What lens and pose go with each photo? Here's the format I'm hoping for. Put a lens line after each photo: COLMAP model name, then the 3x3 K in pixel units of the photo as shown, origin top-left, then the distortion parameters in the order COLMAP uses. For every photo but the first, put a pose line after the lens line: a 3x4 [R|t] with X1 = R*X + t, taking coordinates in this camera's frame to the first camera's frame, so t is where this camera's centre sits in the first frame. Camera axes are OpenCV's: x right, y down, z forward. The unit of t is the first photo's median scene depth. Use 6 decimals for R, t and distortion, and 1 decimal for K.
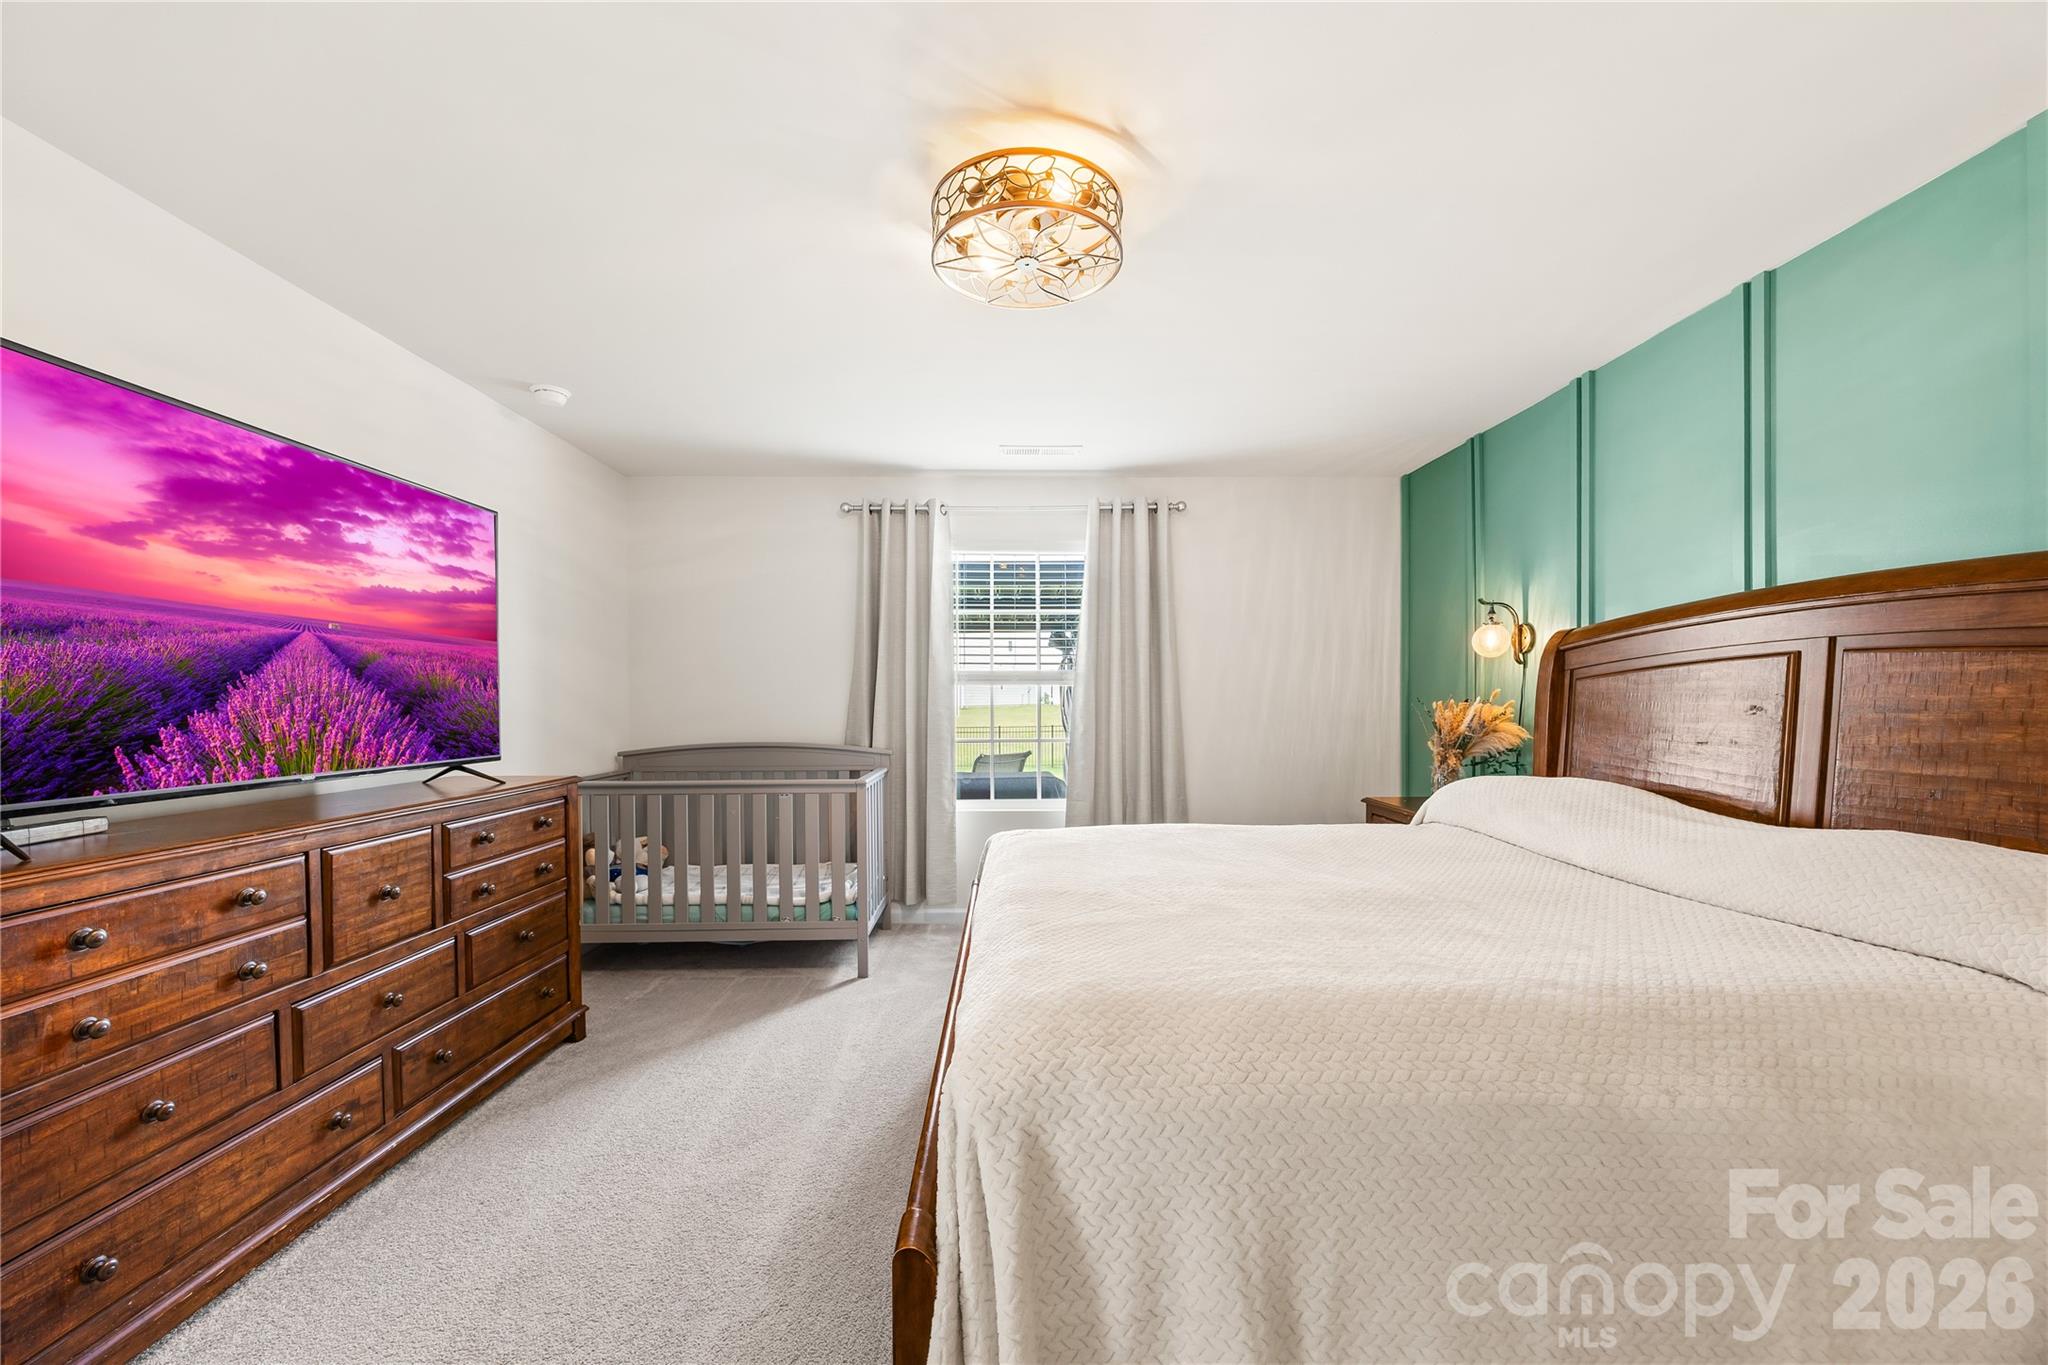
lens RADIAL K [[781.4, 0, 1033.0], [0, 781.4, 724.1], [0, 0, 1]] dist [-0.000632, 0.000003]
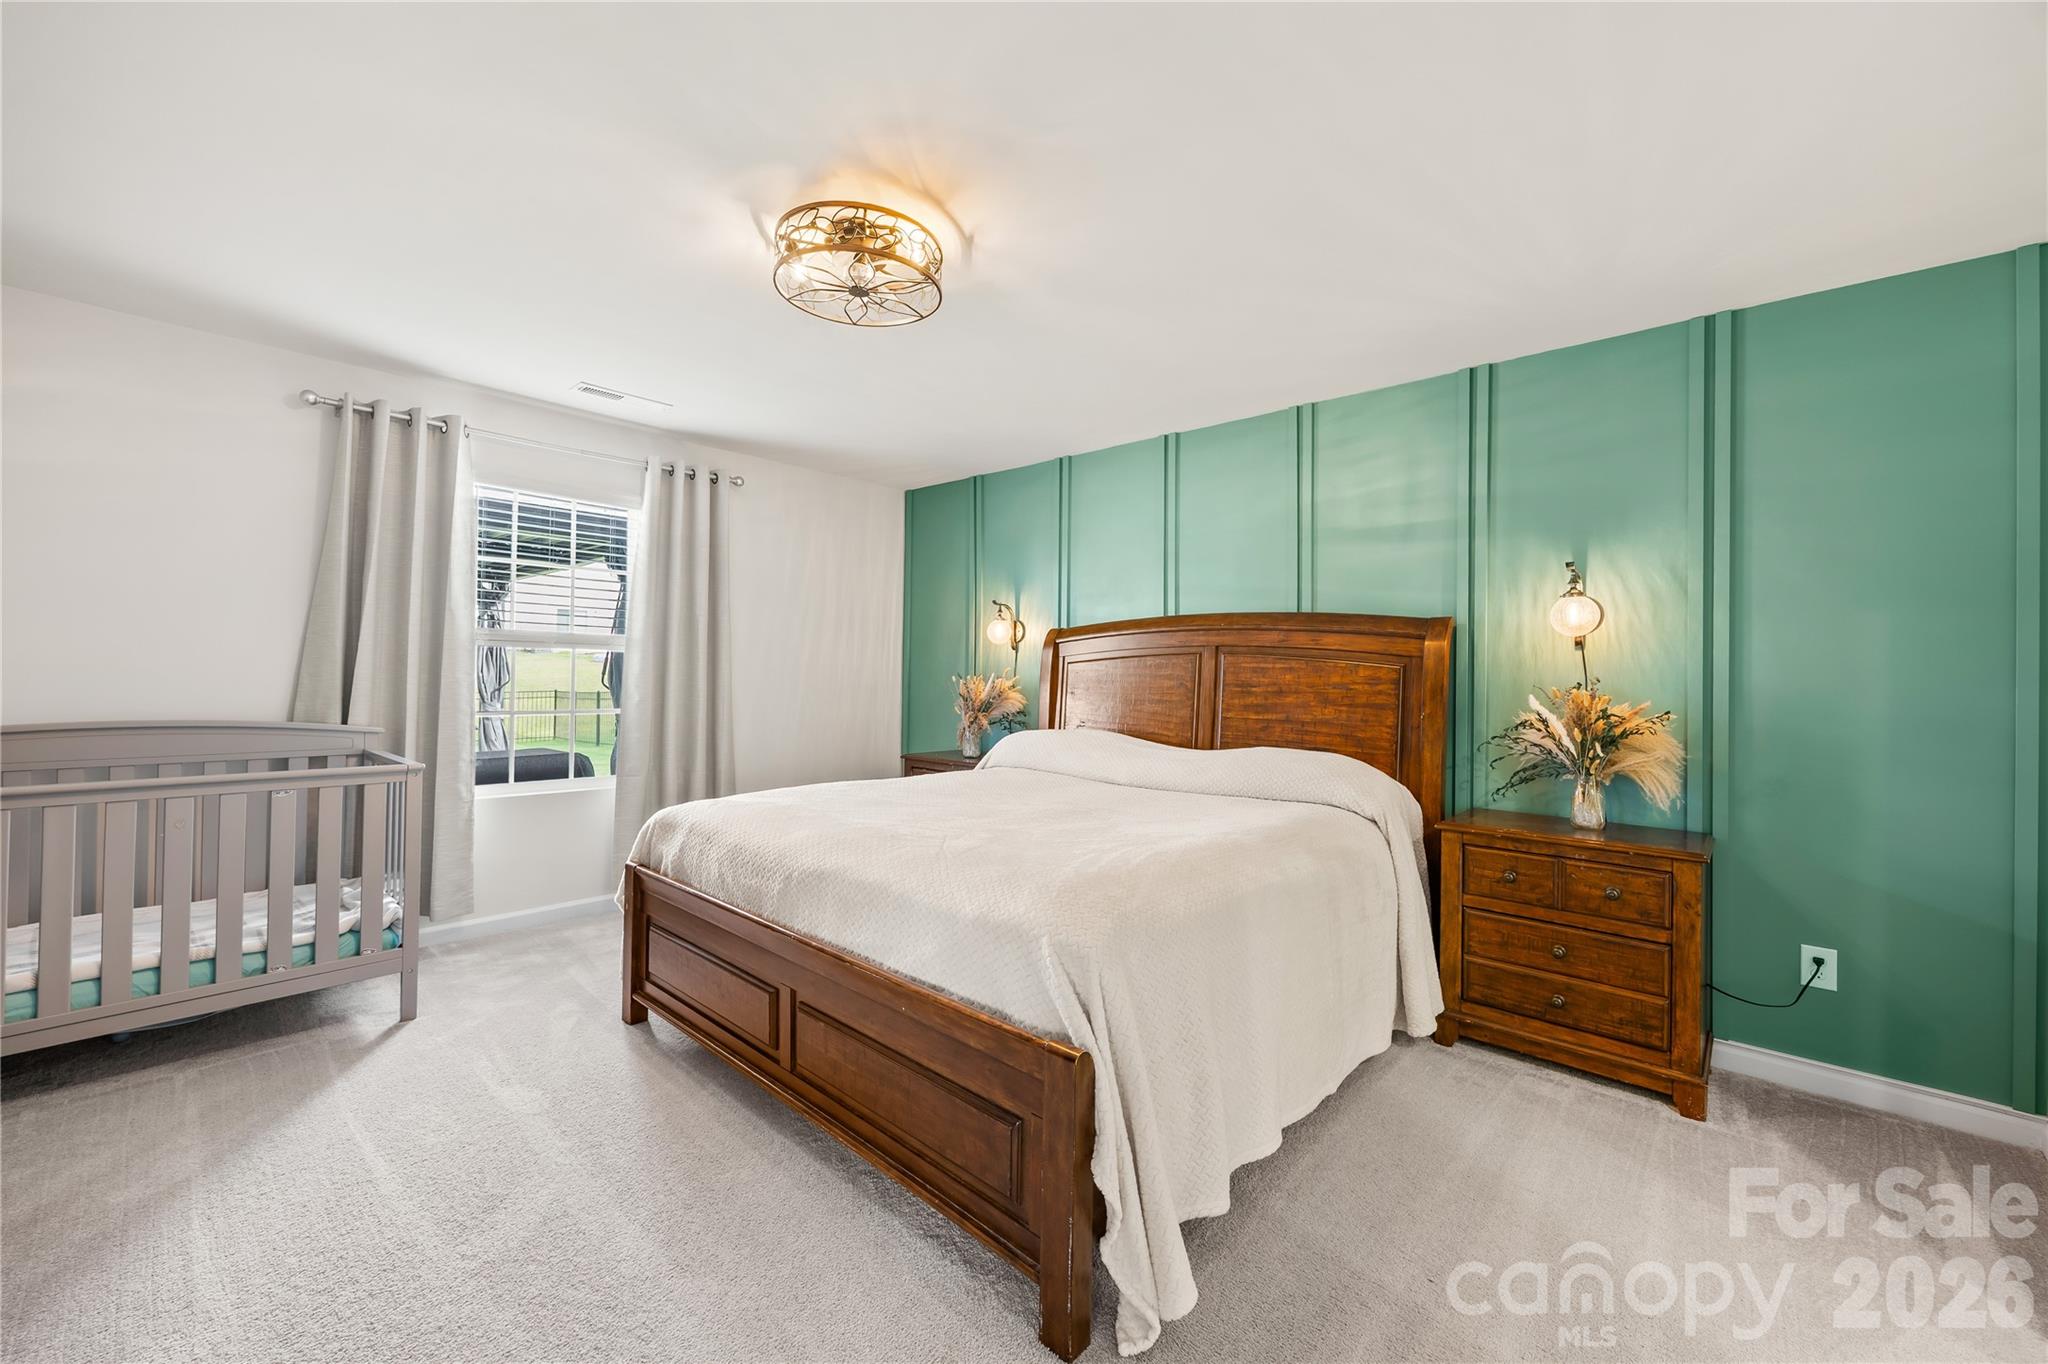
lens RADIAL K [[789.1, 0, 1015.6], [0, 789.1, 677.0], [0, 0, 1]] dist [-0.001779, -0.000203]
pose [[0.707699, 0.014827, 0.706358, -0.301393], [-0.000643, 0.999793, -0.020342, -0.000724], [-0.706513, 0.013942, 0.707562, 0.013677]]
